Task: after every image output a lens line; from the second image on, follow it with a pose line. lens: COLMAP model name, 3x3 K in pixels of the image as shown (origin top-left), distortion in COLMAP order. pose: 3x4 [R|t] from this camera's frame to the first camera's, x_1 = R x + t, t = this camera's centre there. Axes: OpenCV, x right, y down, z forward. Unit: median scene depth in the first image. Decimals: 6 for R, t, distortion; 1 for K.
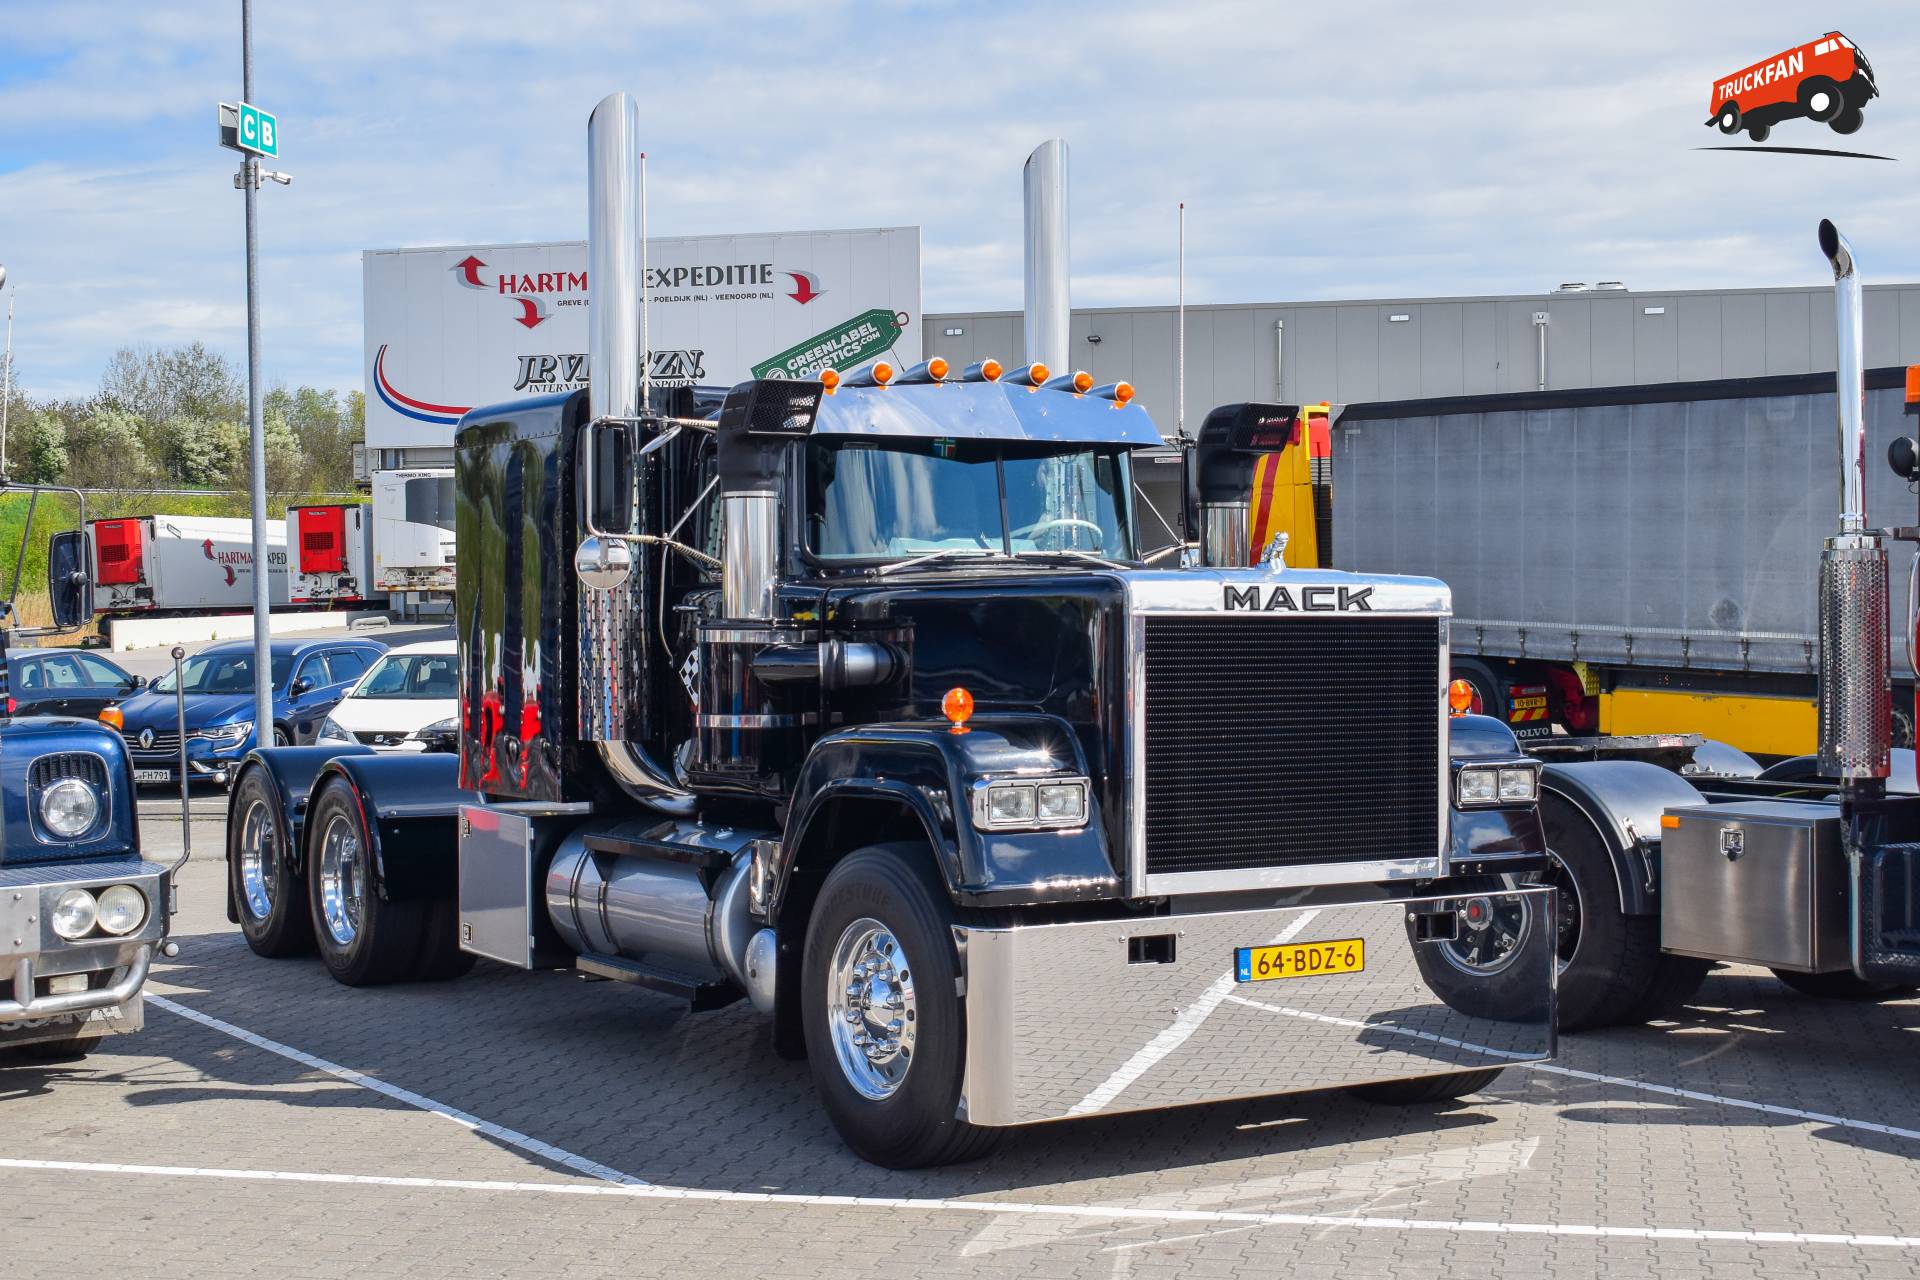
lens RADIAL K [[2596.9, 0, 1071.1], [0, 2596.9, 638.1], [0, 0, 1]] dist [-0.041306, -0.045944]
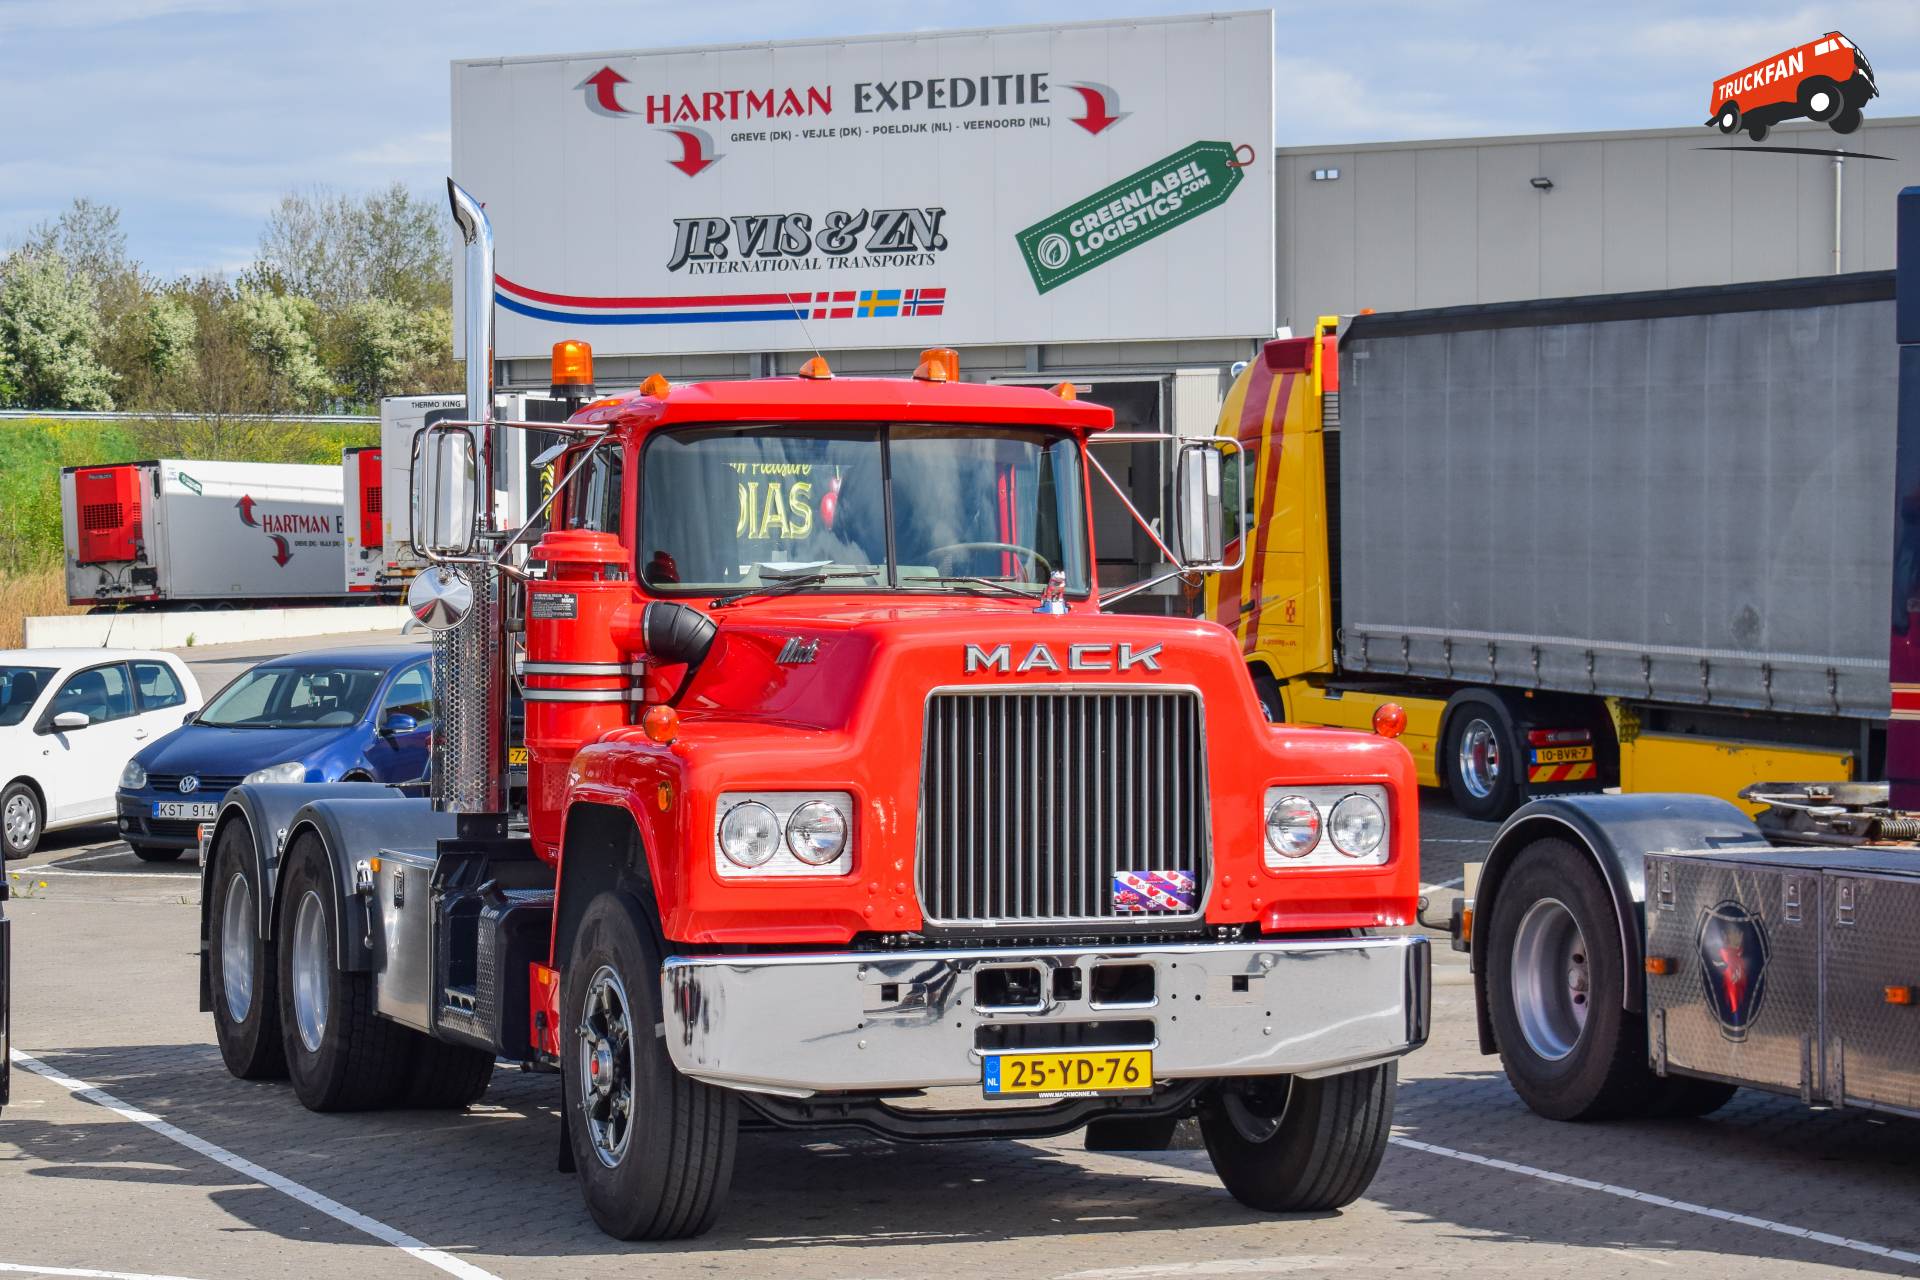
lens RADIAL K [[4199.9, 0, 892.0], [0, 4199.9, 638.5], [0, 0, 1]] dist [0.029684, -0.086456]
pose [[0.978707, 0.008876, -0.205072, 0.063309], [-0.009630, 0.999950, -0.002677, -0.000258], [0.205038, 0.004595, 0.978743, -0.031618]]
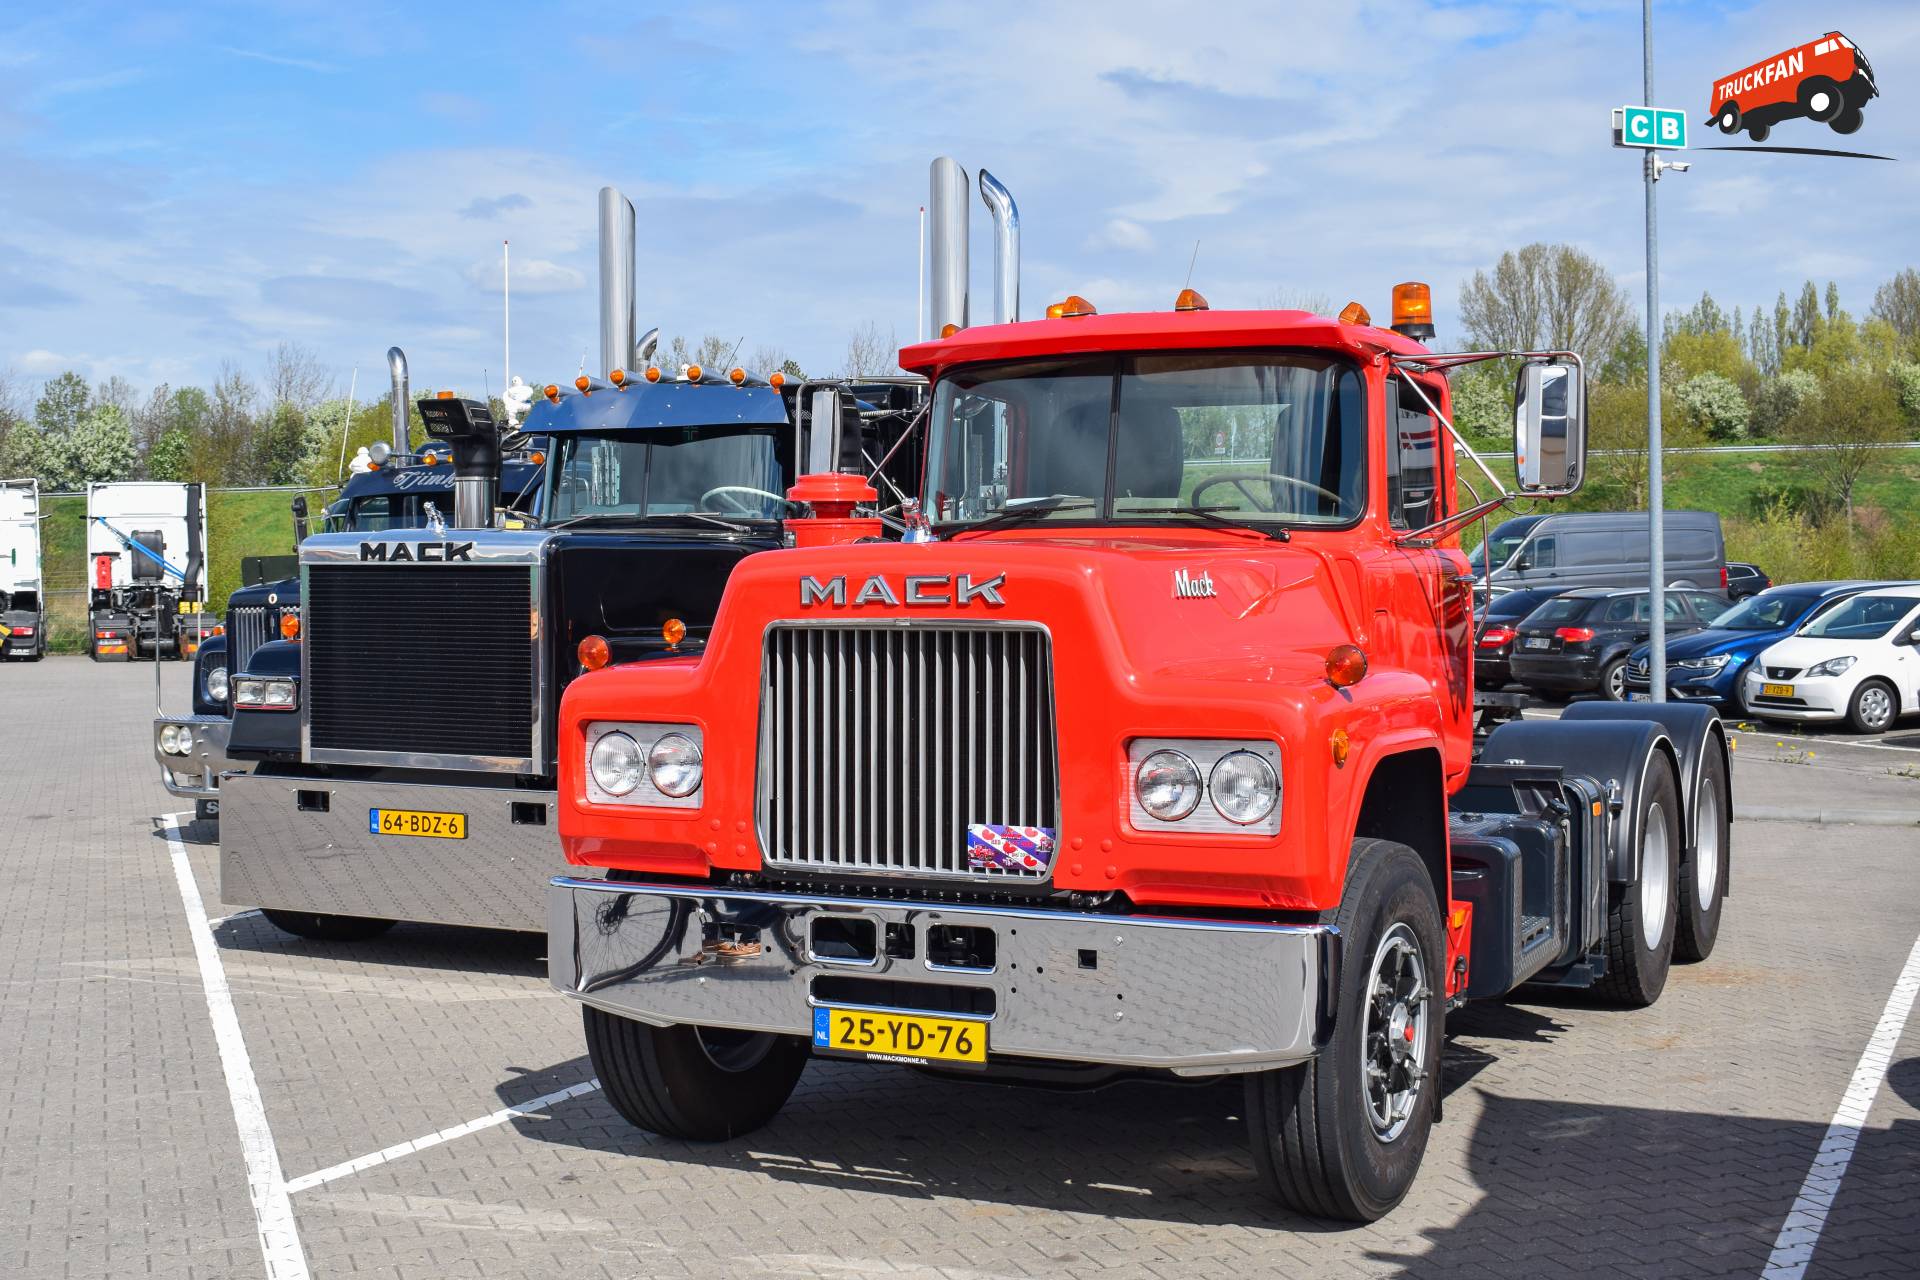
lens RADIAL K [[2434.4, 0, 960.0], [0, 2434.4, 640.0], [0, 0, 1]] dist [-0.101826, 0.000994]
pose [[0.529926, 0.028015, -0.847581, 0.094118], [-0.006068, 0.999554, 0.029245, -0.000592], [0.848022, -0.010355, 0.529860, 0.042304]]
